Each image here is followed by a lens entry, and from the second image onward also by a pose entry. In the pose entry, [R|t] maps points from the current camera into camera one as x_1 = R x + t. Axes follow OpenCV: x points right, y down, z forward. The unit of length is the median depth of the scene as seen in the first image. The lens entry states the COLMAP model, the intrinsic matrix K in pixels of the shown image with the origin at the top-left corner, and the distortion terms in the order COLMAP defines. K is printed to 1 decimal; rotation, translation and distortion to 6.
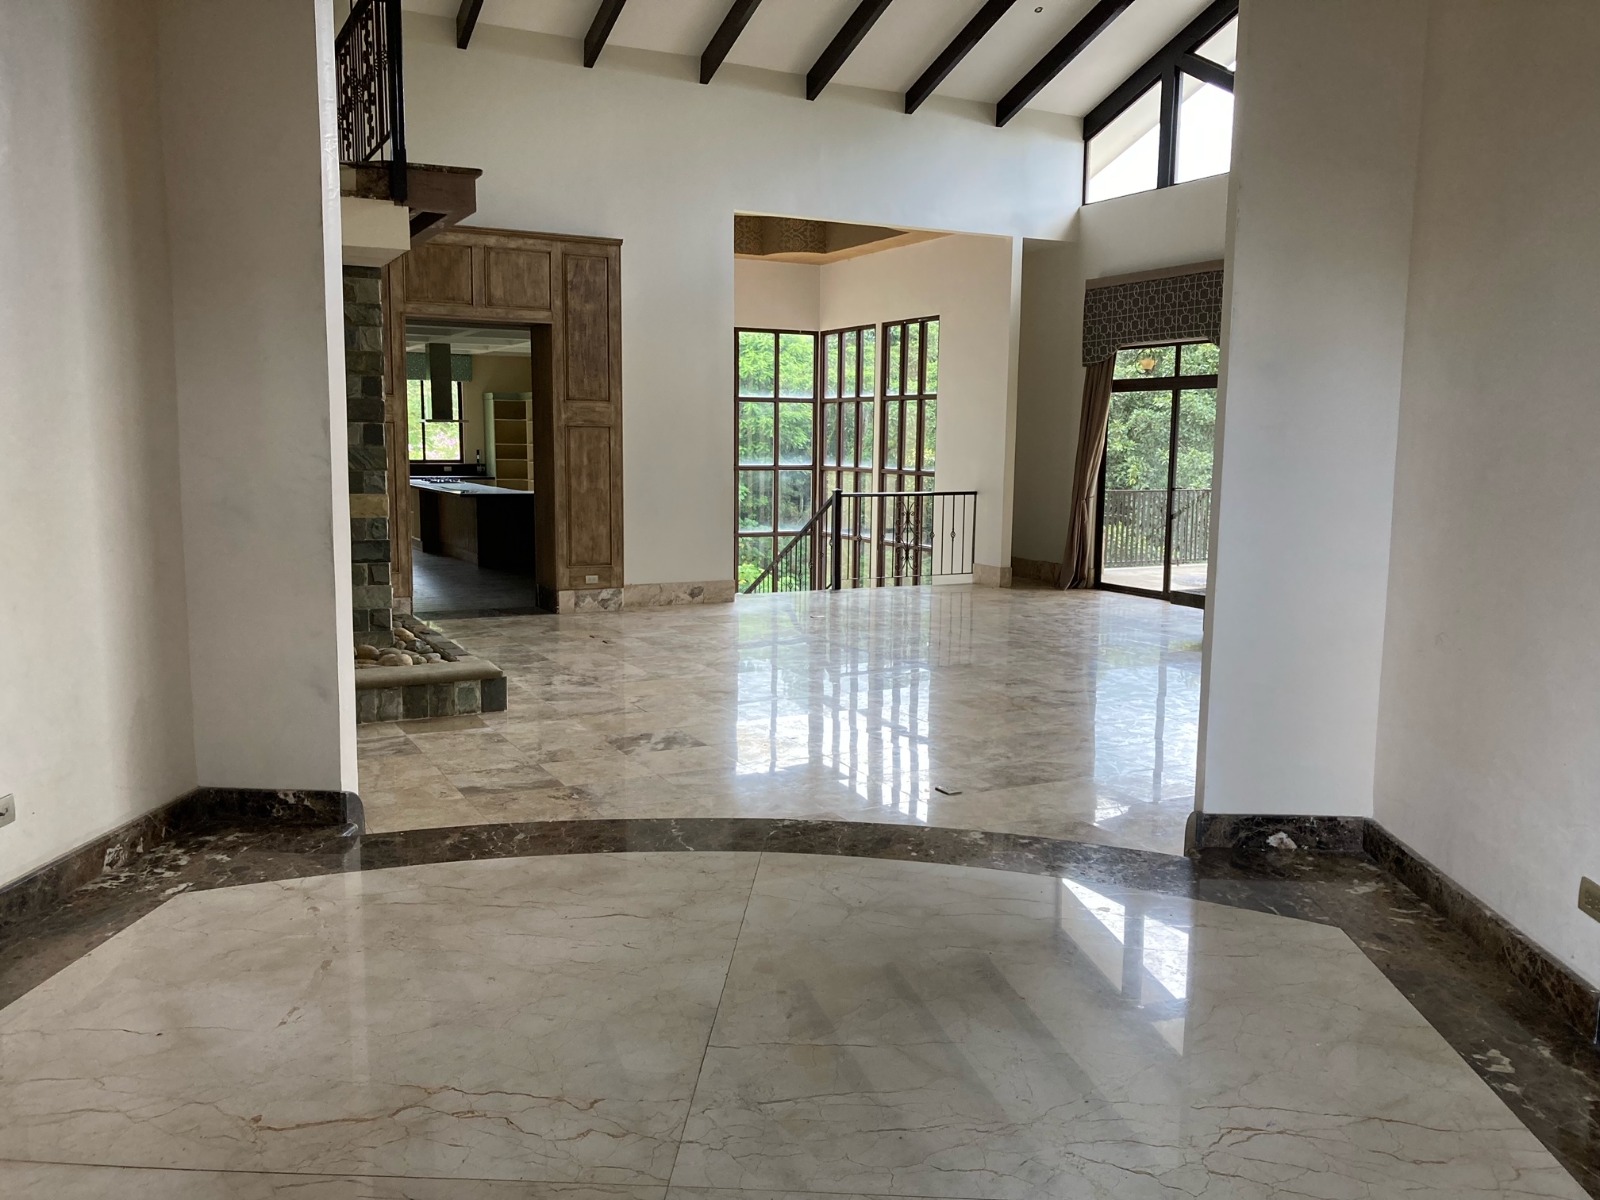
lens RADIAL K [[1275.0, 0, 800.0], [0, 1275.0, 600.0], [0, 0, 1]] dist [0.105924, -0.090662]
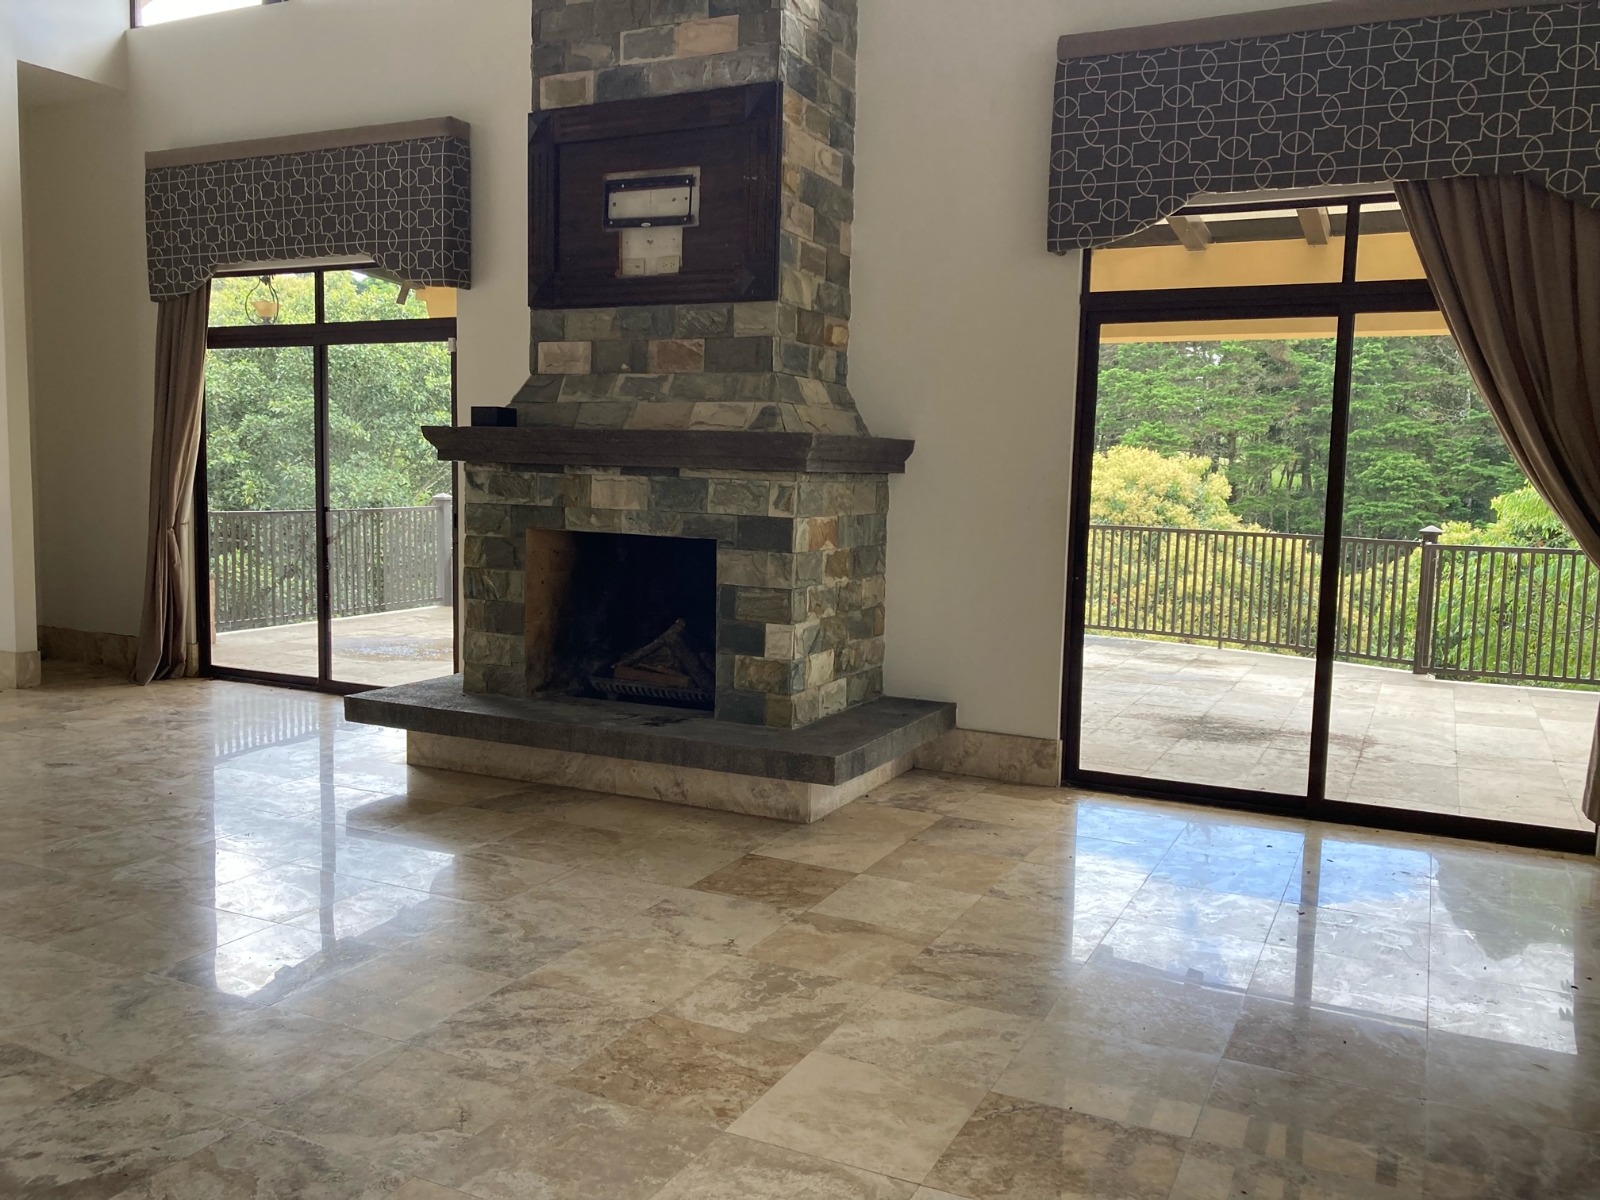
lens RADIAL K [[1293.8, 0, 788.0], [0, 1293.8, 609.6], [0, 0, 1]] dist [0.090545, -0.116000]
pose [[0.800666, -0.052866, 0.596773, 0.099156], [0.058099, 0.998256, 0.010483, -0.035451], [-0.596287, 0.026279, 0.802341, 0.398601]]
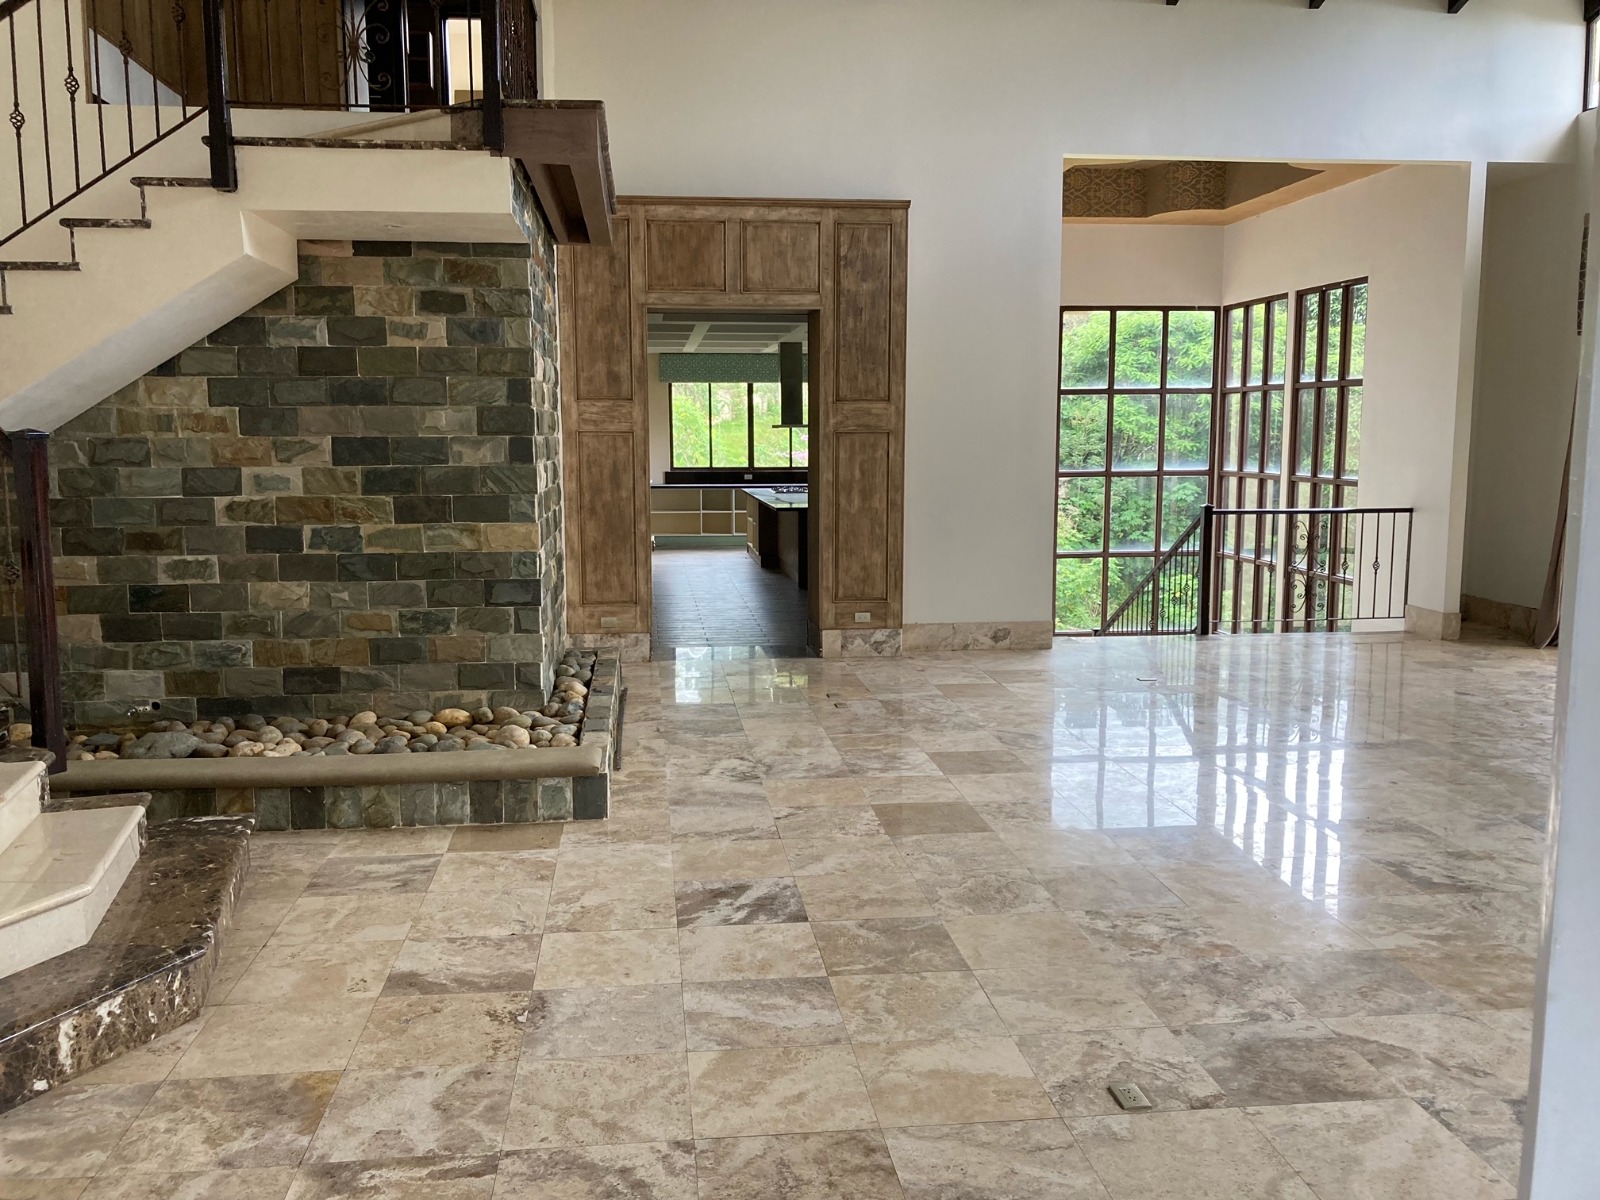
lens RADIAL K [[1280.2, 0, 800.0], [0, 1280.2, 600.0], [0, 0, 1]] dist [0.099784, -0.140299]
pose [[0.937712, 0.033780, -0.345768, 0.079569], [-0.033067, 0.999421, 0.007960, -0.030681], [0.345837, 0.003969, 0.938286, 0.198661]]
